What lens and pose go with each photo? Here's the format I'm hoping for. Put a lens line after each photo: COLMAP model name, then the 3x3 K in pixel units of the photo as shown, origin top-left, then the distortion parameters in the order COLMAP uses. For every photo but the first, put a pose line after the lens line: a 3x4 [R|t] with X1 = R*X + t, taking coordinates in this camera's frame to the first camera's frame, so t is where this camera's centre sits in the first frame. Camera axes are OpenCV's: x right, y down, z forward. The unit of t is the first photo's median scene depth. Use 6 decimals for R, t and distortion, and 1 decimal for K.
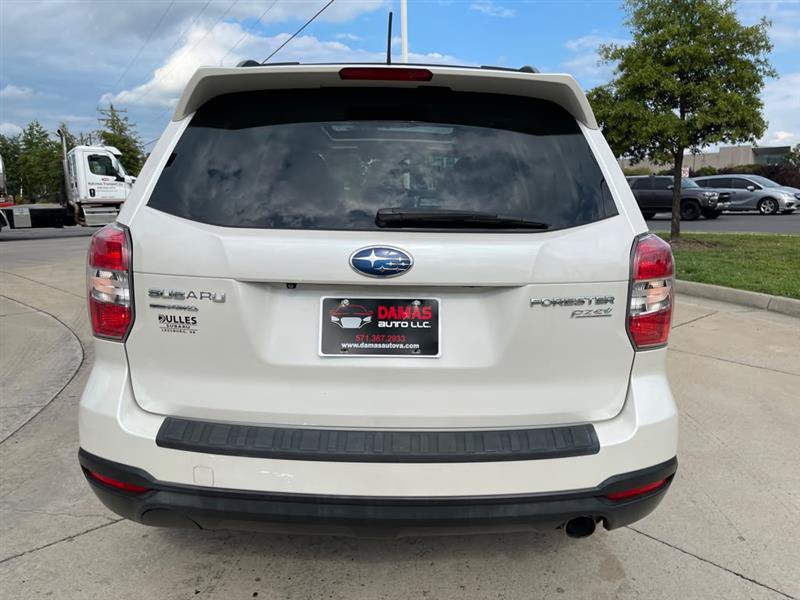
lens RADIAL K [[606.9, 0, 400.1], [0, 606.9, 299.6], [0, 0, 1]] dist [0.075058, -0.113003]
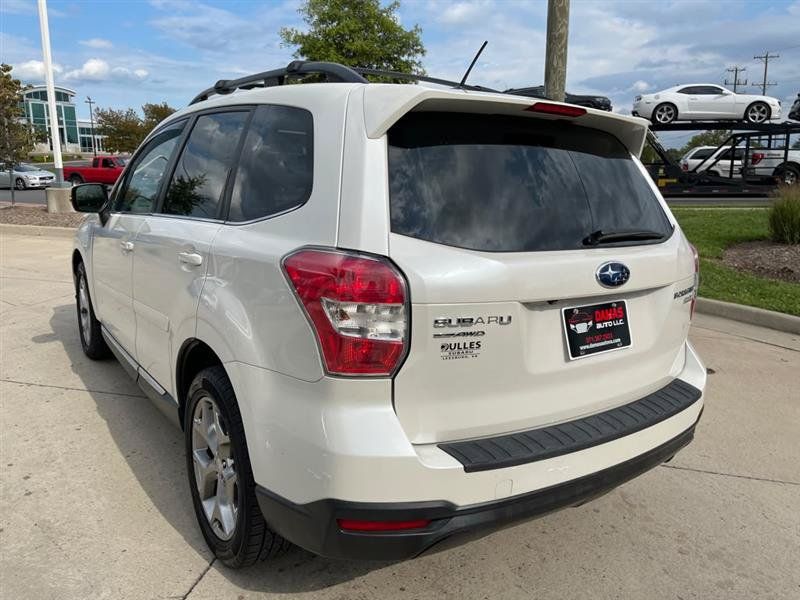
lens RADIAL K [[606.9, 0, 400.8], [0, 606.9, 300.1], [0, 0, 1]] dist [0.075058, -0.113003]
pose [[0.817949, -0.100771, 0.566396, -1.005886], [0.073477, 0.994775, 0.070876, -0.121652], [-0.570579, -0.016356, 0.821080, 0.233215]]
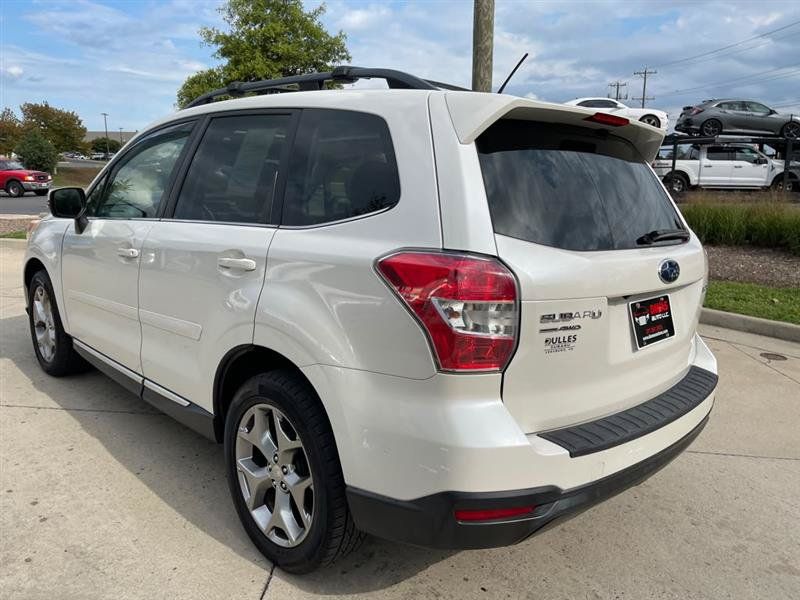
lens RADIAL K [[606.9, 0, 402.3], [0, 606.9, 303.9], [0, 0, 1]] dist [0.075058, -0.113003]
pose [[0.715558, -0.118577, 0.688416, -1.293027], [0.087846, 0.992939, 0.079721, -0.140064], [-0.693008, 0.003430, 0.720922, 0.419334]]
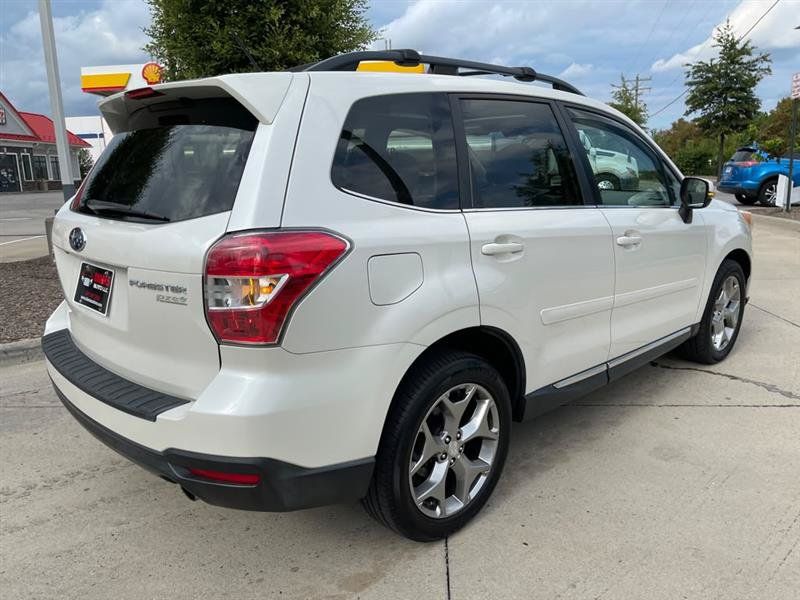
lens RADIAL K [[606.9, 0, 399.5], [0, 606.9, 300.3], [0, 0, 1]] dist [0.075058, -0.113003]
pose [[0.688564, 0.138447, -0.711837, 1.392553], [-0.101919, 0.990339, 0.094026, -0.123180], [0.717978, 0.007807, 0.696022, 0.527359]]
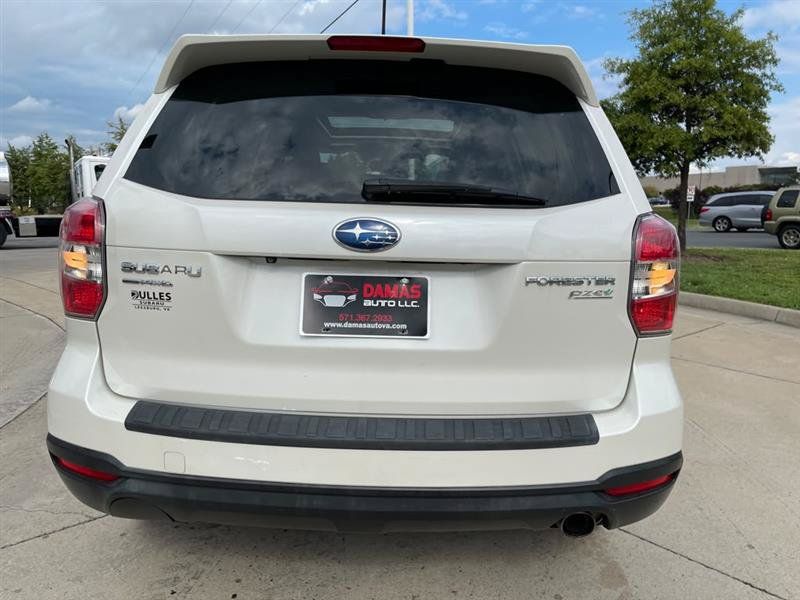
lens RADIAL K [[606.9, 0, 400.2], [0, 606.9, 299.8], [0, 0, 1]] dist [0.075058, -0.113003]
pose [[0.999897, 0.011907, -0.008030, 0.027694], [-0.012109, 0.999598, -0.025633, 0.058226], [0.007722, 0.025728, 0.999639, 0.058703]]
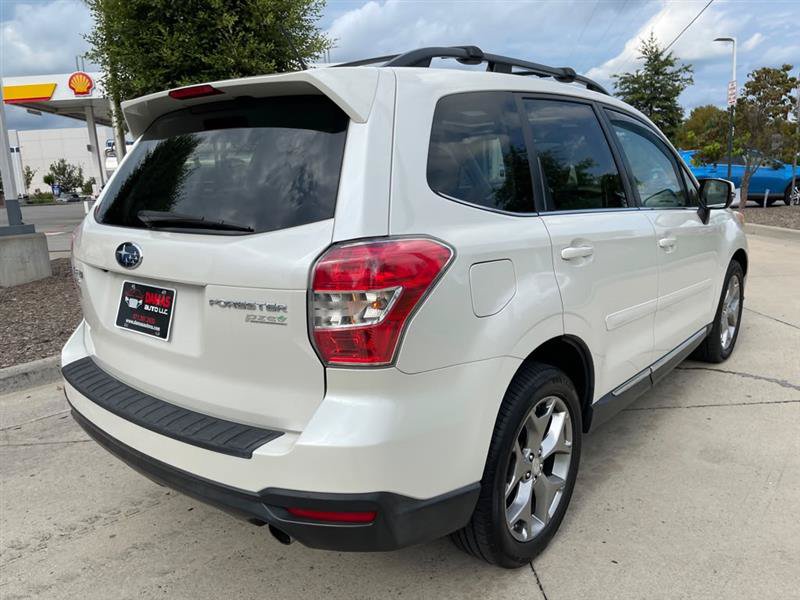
lens RADIAL K [[606.9, 0, 398.9], [0, 606.9, 298.4], [0, 0, 1]] dist [0.075058, -0.113003]
pose [[0.762304, 0.099452, -0.639533, 1.106225], [-0.074435, 0.995039, 0.066011, -0.092433], [0.642925, -0.002717, 0.765925, 0.387133]]
